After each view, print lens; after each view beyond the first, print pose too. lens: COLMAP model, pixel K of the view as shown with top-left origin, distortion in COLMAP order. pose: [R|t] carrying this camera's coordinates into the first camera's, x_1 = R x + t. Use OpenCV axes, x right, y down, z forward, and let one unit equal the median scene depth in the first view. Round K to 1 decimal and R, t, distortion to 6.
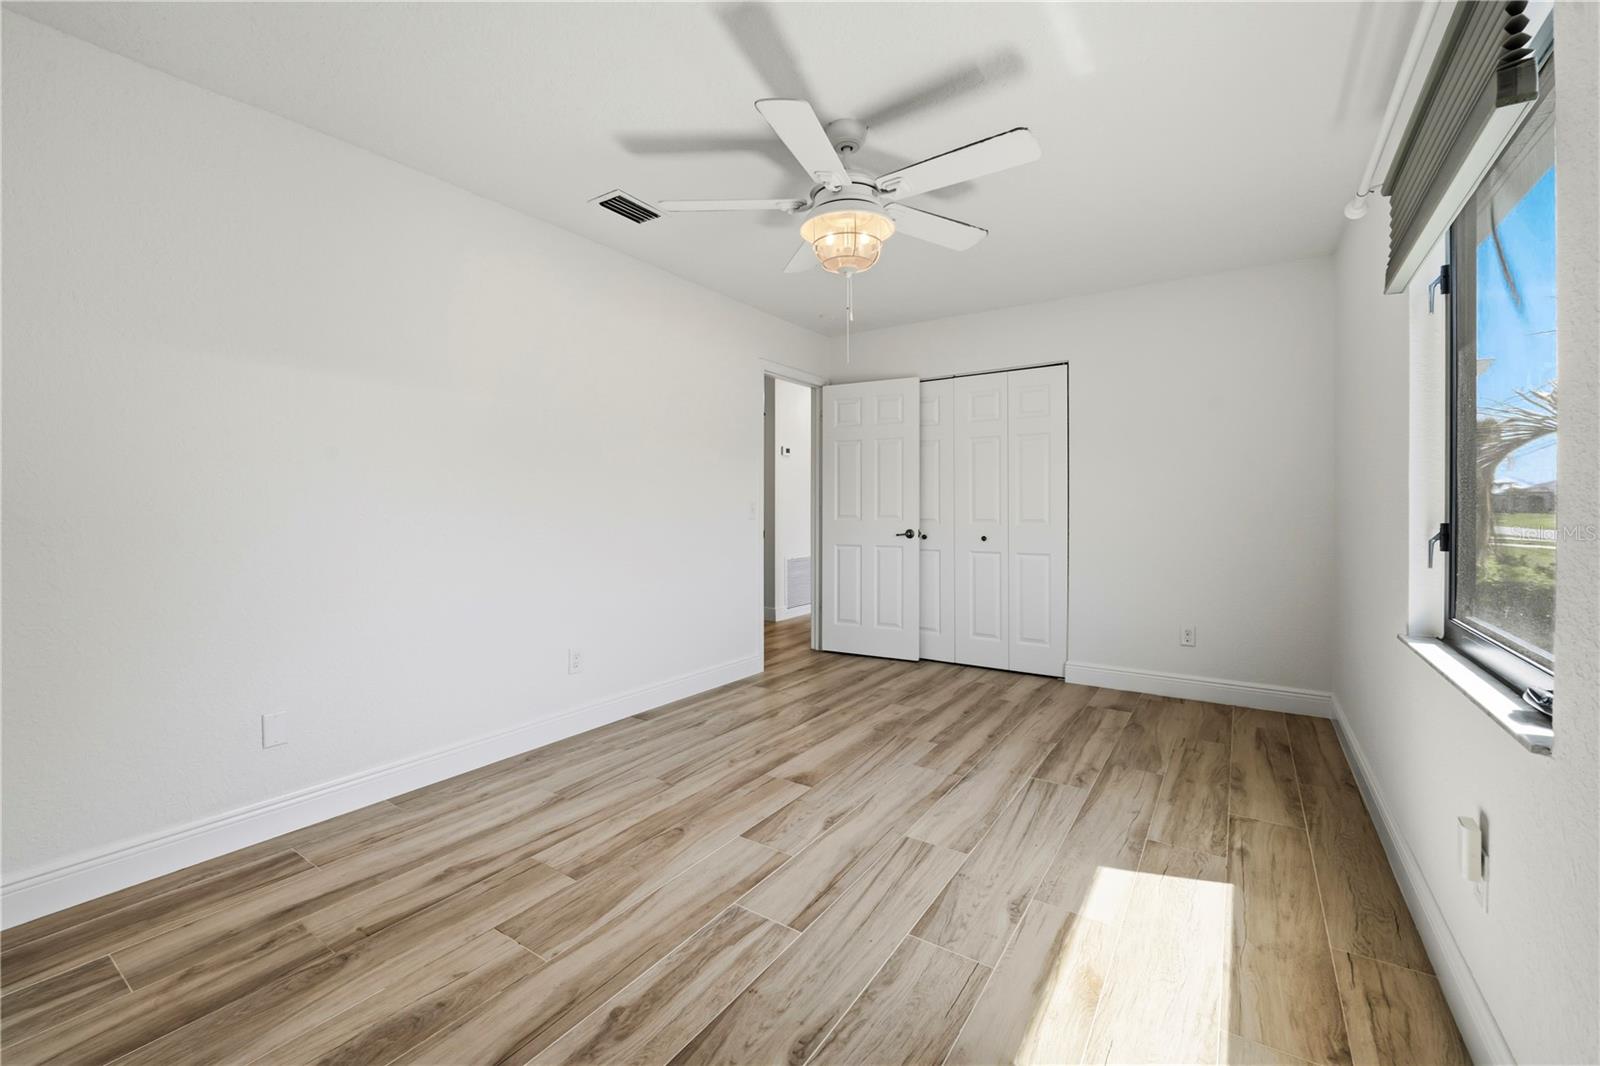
lens RADIAL K [[663.9, 0, 795.6], [0, 663.9, 516.7], [0, 0, 1]] dist [-0.009447, -0.000227]
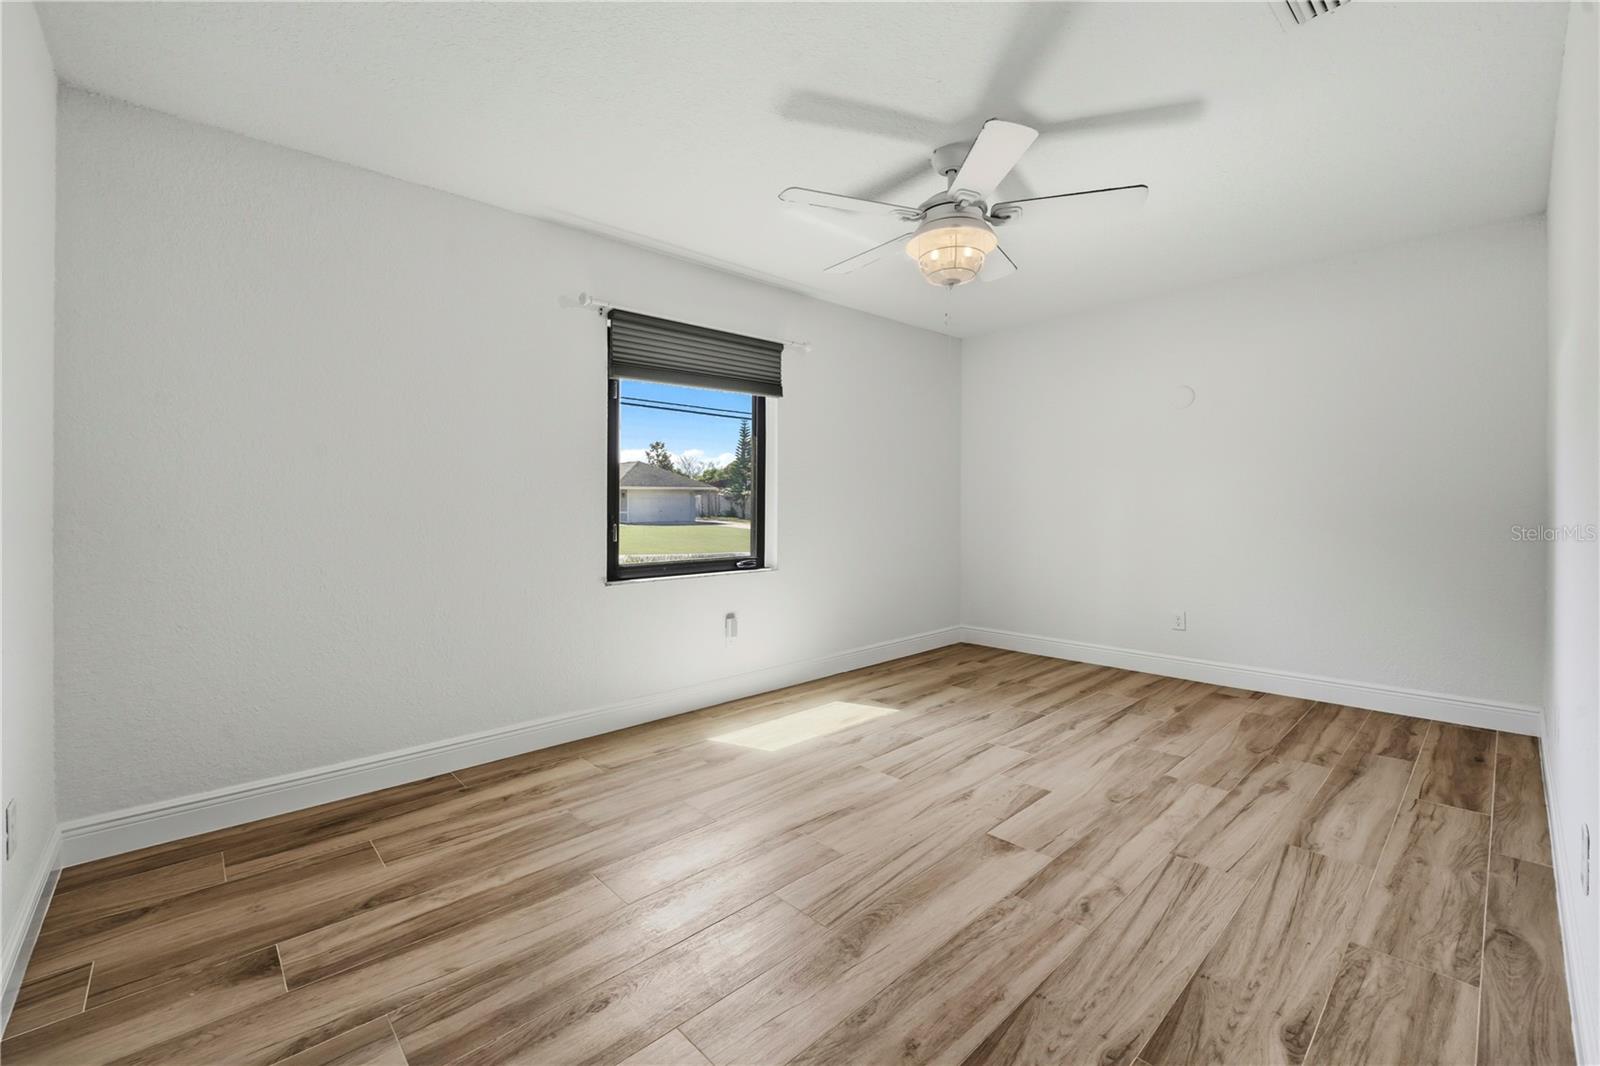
lens RADIAL K [[663.9, 0, 795.6], [0, 663.9, 516.7], [0, 0, 1]] dist [-0.009447, -0.000227]
pose [[-0.974035, 0.004864, 0.226345, 0.075842], [0.011695, 0.999515, 0.028849, -0.016959], [-0.226095, 0.030747, -0.973620, 2.052146]]
